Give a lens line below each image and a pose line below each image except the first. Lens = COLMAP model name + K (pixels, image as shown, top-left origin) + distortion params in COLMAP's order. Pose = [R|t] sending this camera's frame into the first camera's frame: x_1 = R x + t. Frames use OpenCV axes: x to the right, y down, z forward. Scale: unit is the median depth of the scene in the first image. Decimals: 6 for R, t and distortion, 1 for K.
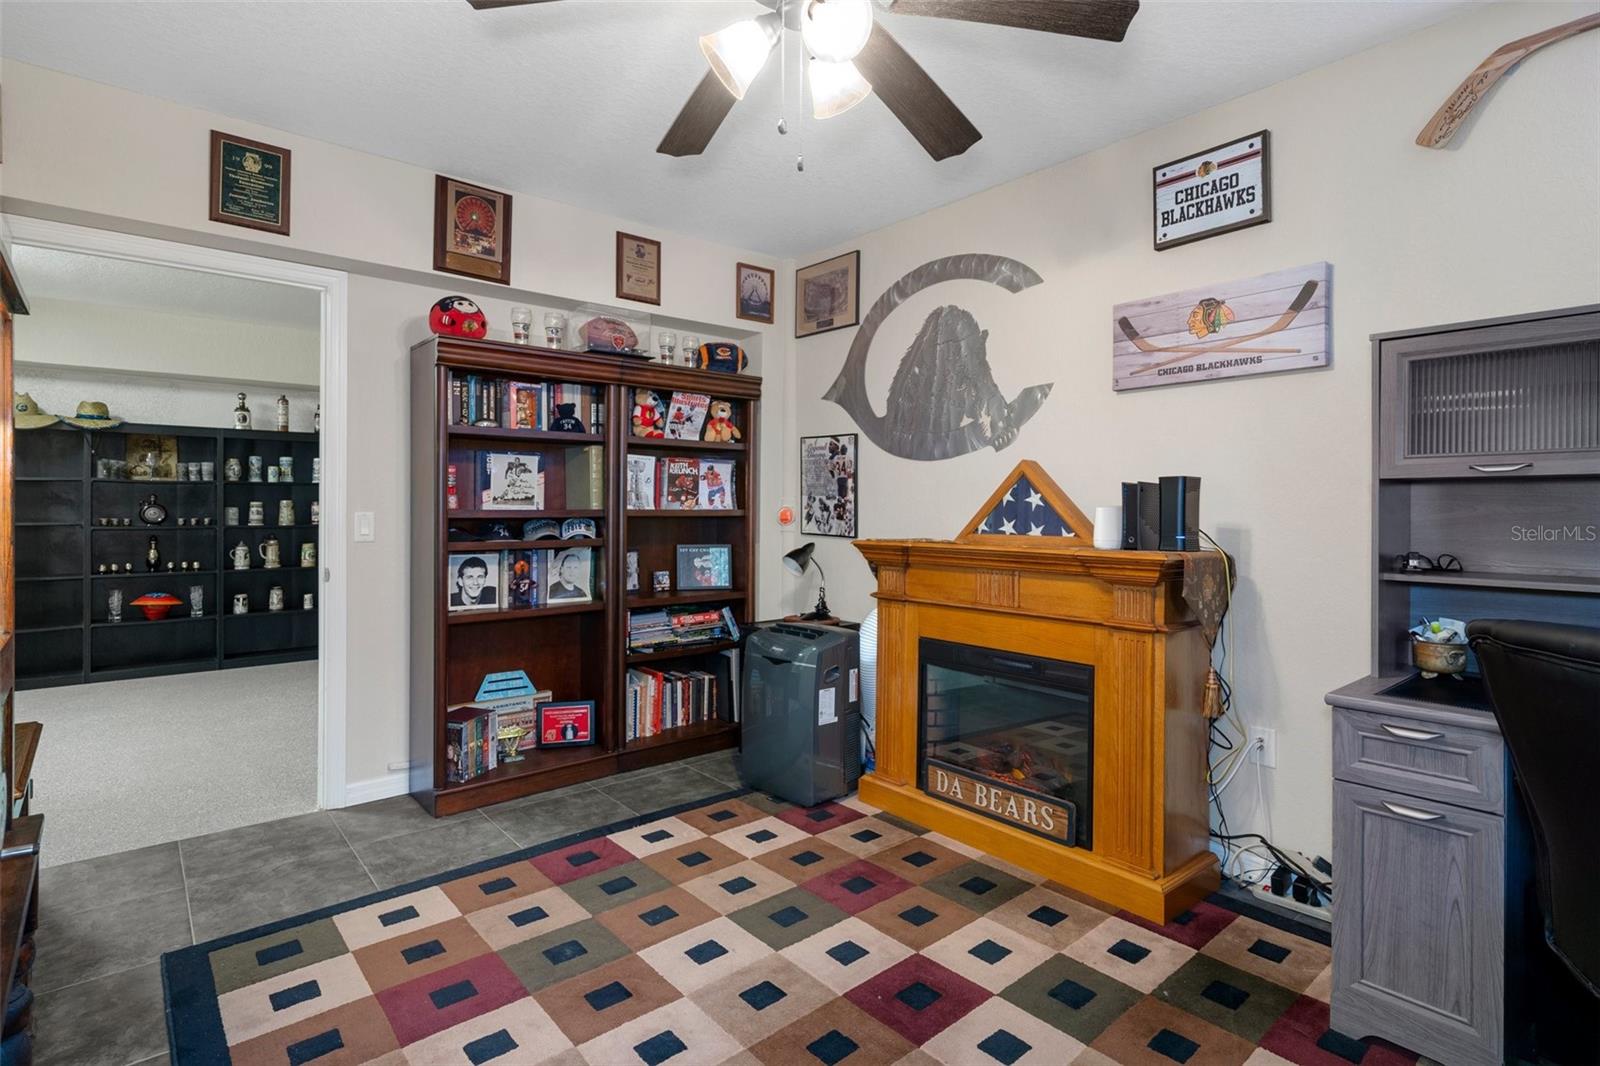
lens RADIAL K [[774.6, 0, 765.0], [0, 774.6, 515.5], [0, 0, 1]] dist [-0.000605, -0.000707]
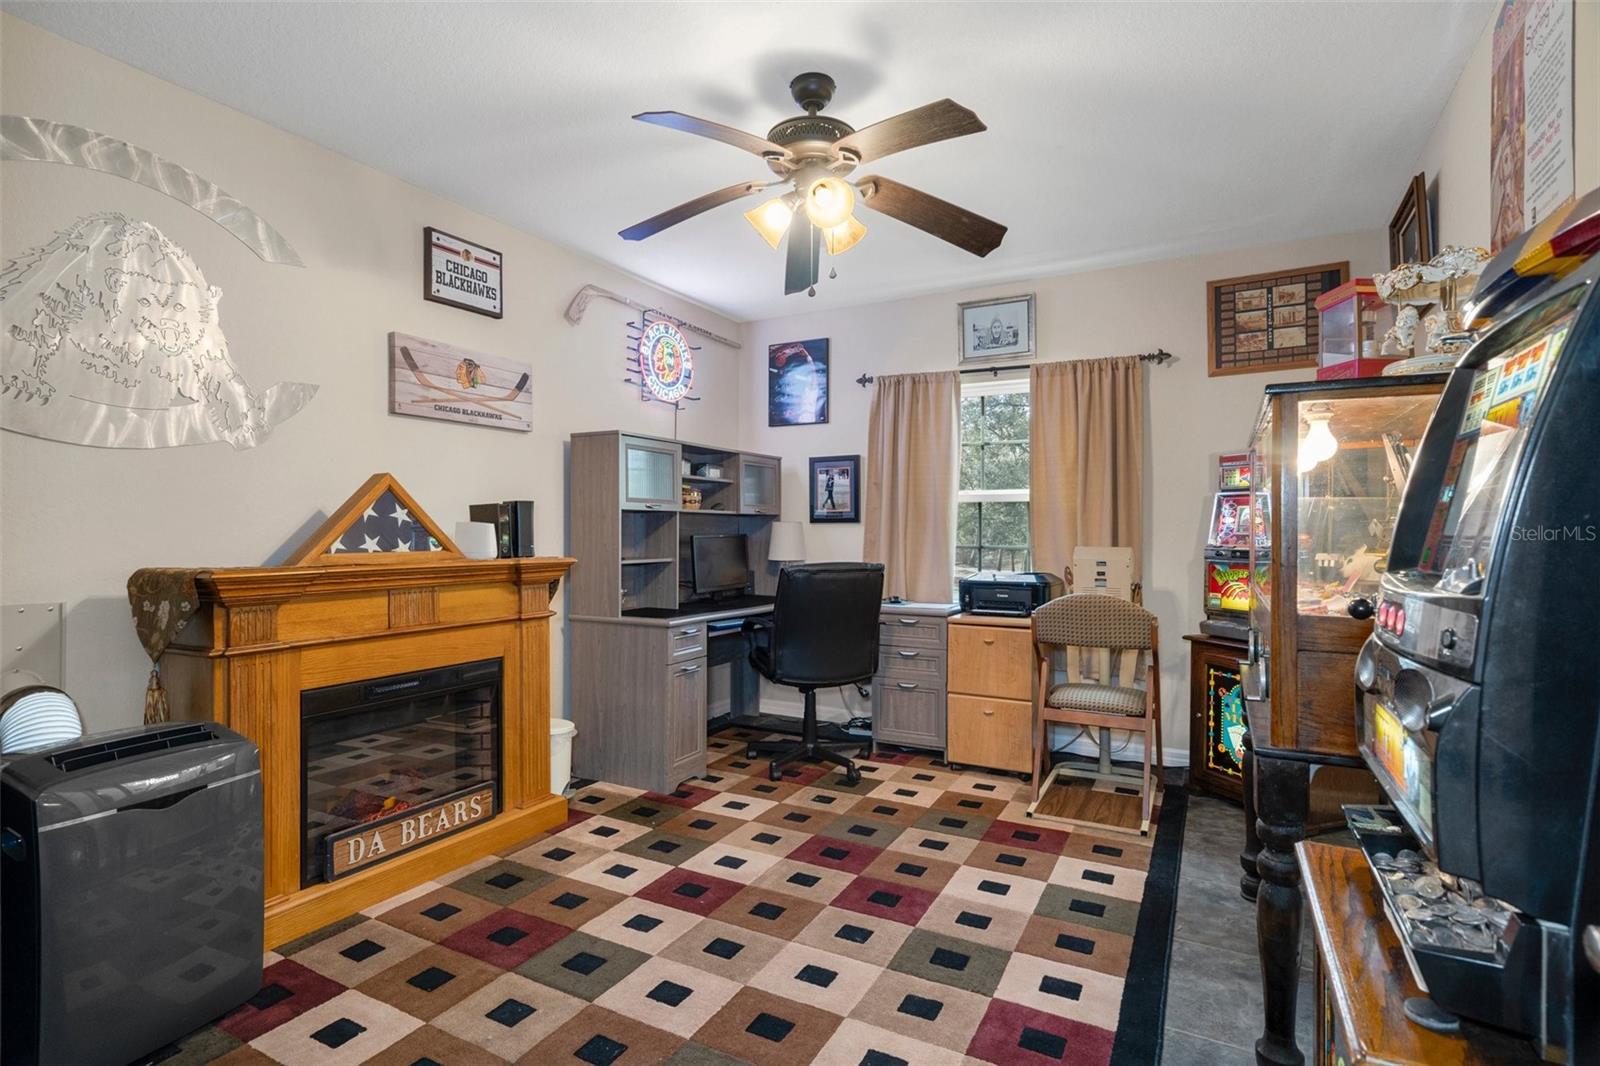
lens RADIAL K [[787.6, 0, 800.0], [0, 787.6, 533.0], [0, 0, 1]] dist [-0.002654, -0.000063]
pose [[-0.378524, -0.013303, 0.925496, -0.841634], [-0.000897, 0.999902, 0.014006, -0.013751], [-0.925591, 0.004471, -0.378498, 0.999463]]
